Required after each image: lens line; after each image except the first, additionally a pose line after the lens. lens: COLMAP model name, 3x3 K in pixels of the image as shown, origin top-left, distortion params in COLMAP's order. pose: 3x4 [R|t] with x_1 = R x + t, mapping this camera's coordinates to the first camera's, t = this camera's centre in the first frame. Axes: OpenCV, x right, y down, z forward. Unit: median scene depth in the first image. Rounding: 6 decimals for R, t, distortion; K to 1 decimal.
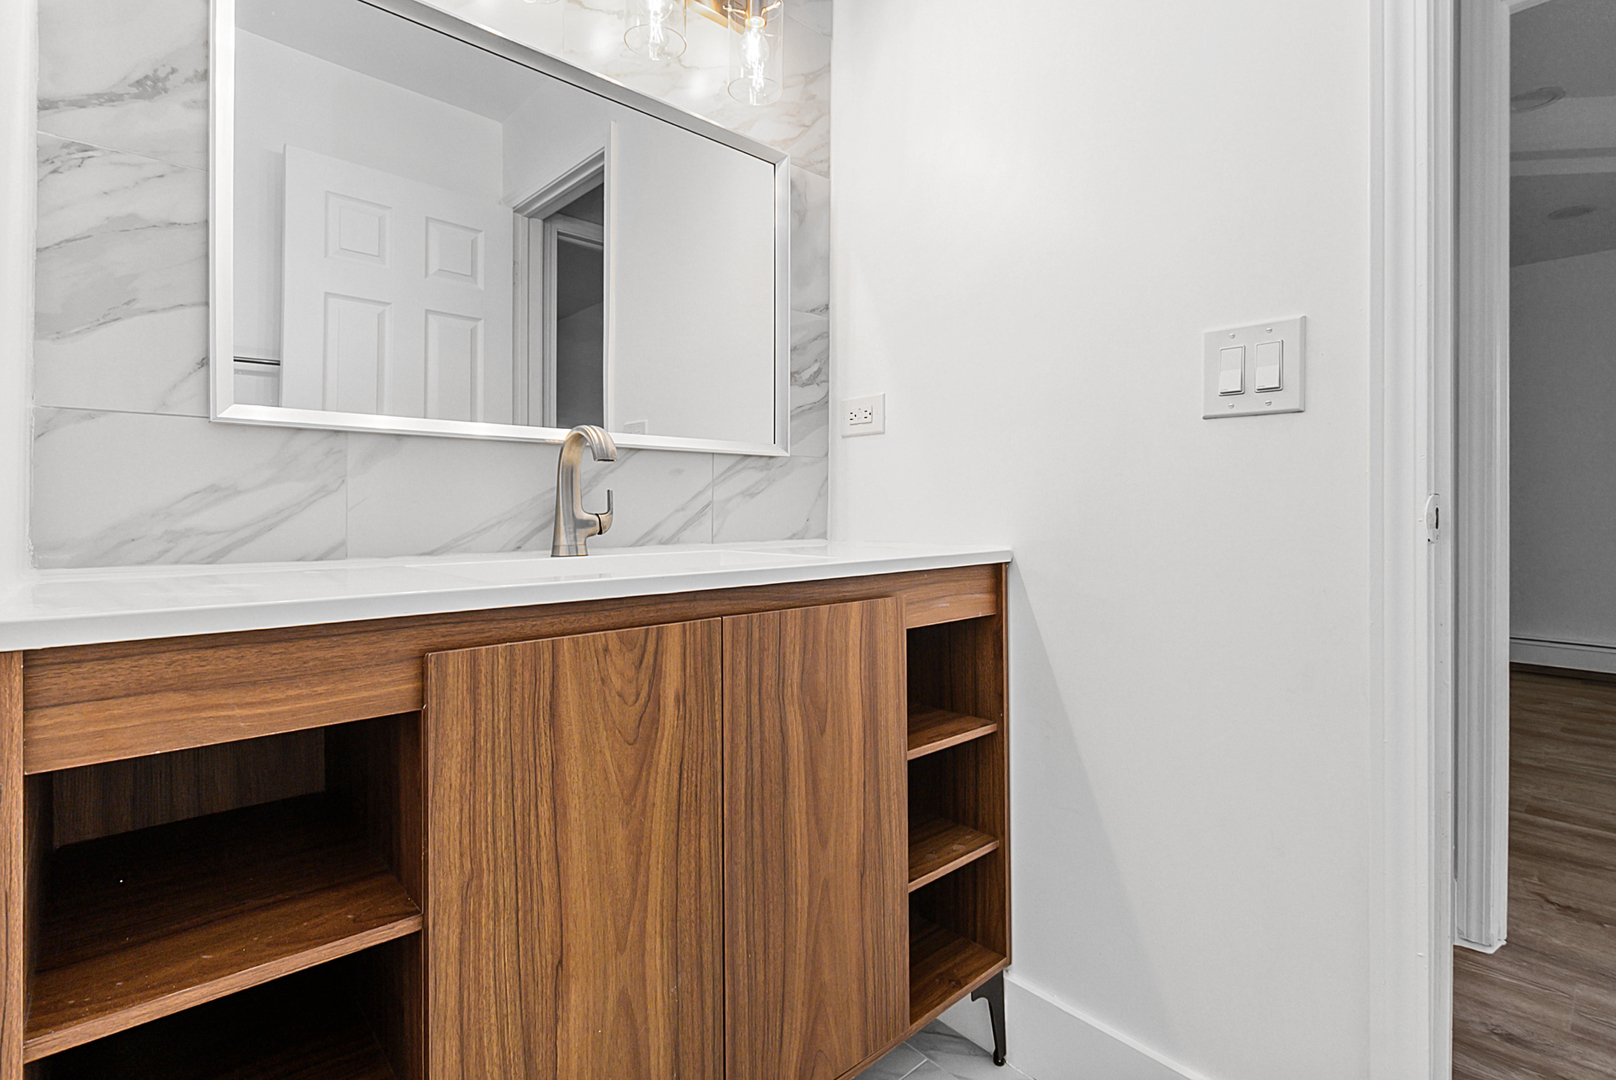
lens RADIAL K [[765.9, 0, 828.5], [0, 765.9, 505.1], [0, 0, 1]] dist [-0.003844, -0.000458]
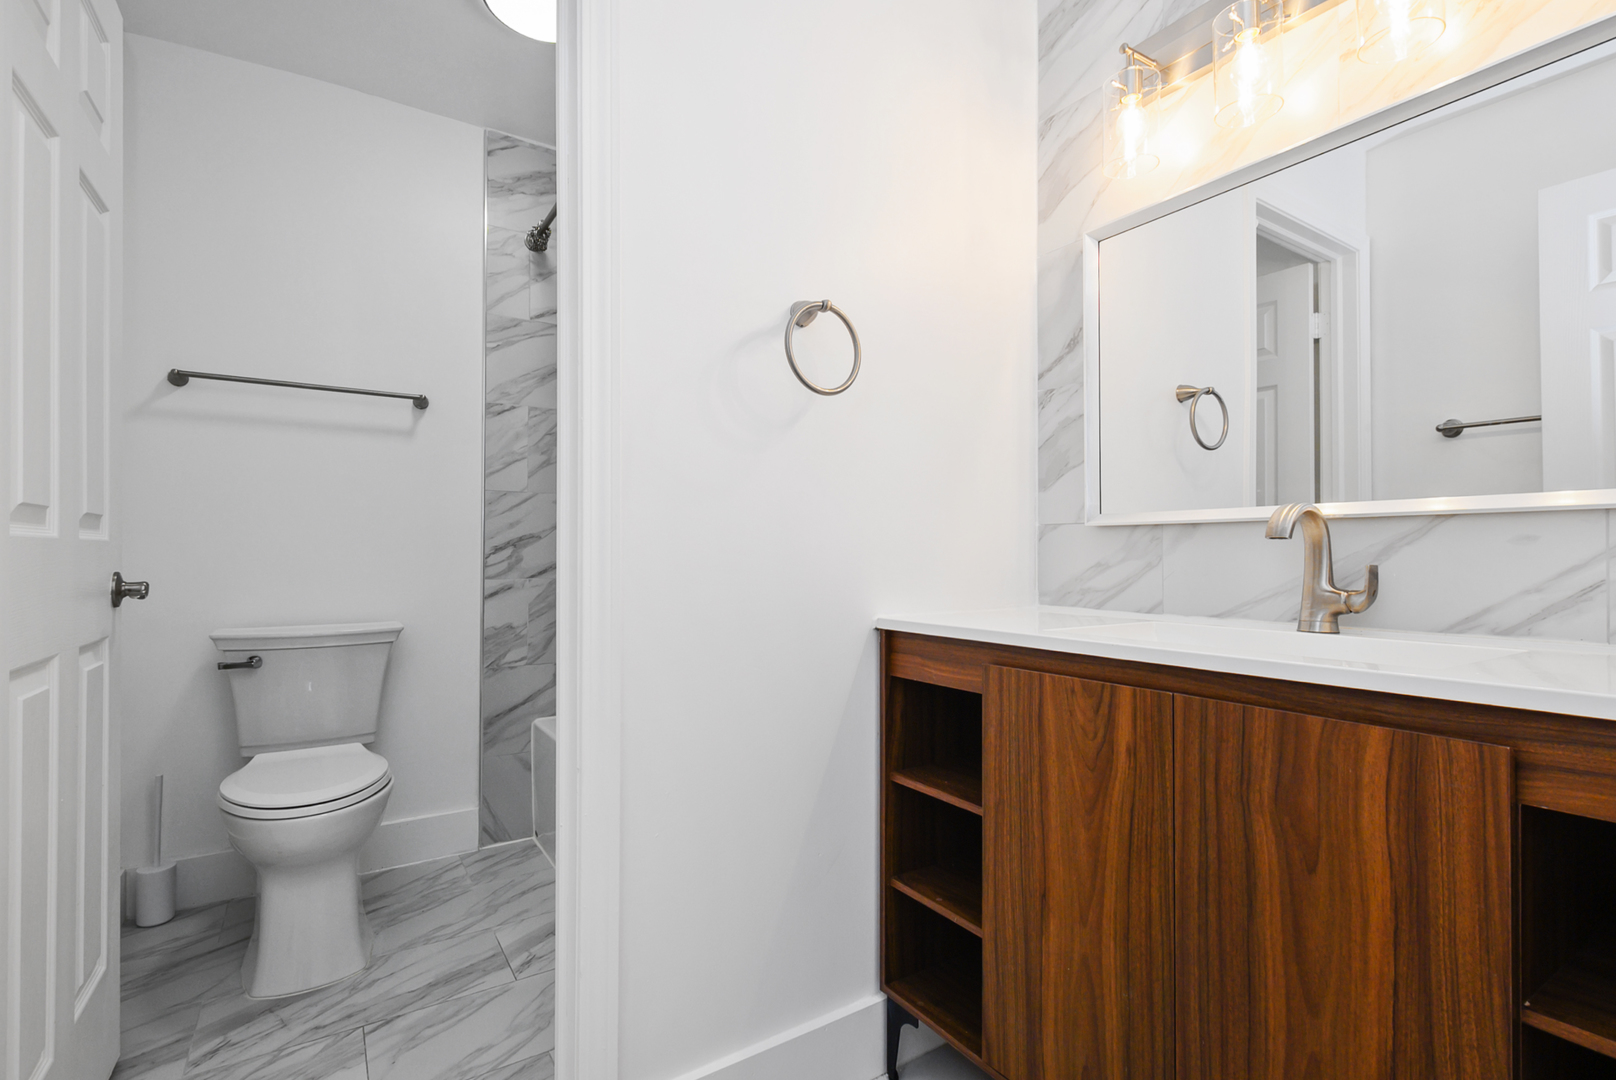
lens RADIAL K [[765.9, 0, 814.0], [0, 765.9, 542.7], [0, 0, 1]] dist [-0.003844, -0.000458]
pose [[-0.171599, -0.015018, -0.985052, 1.023501], [0.003431, 0.999869, -0.015842, -0.048428], [0.985161, -0.006098, -0.171525, 0.711295]]
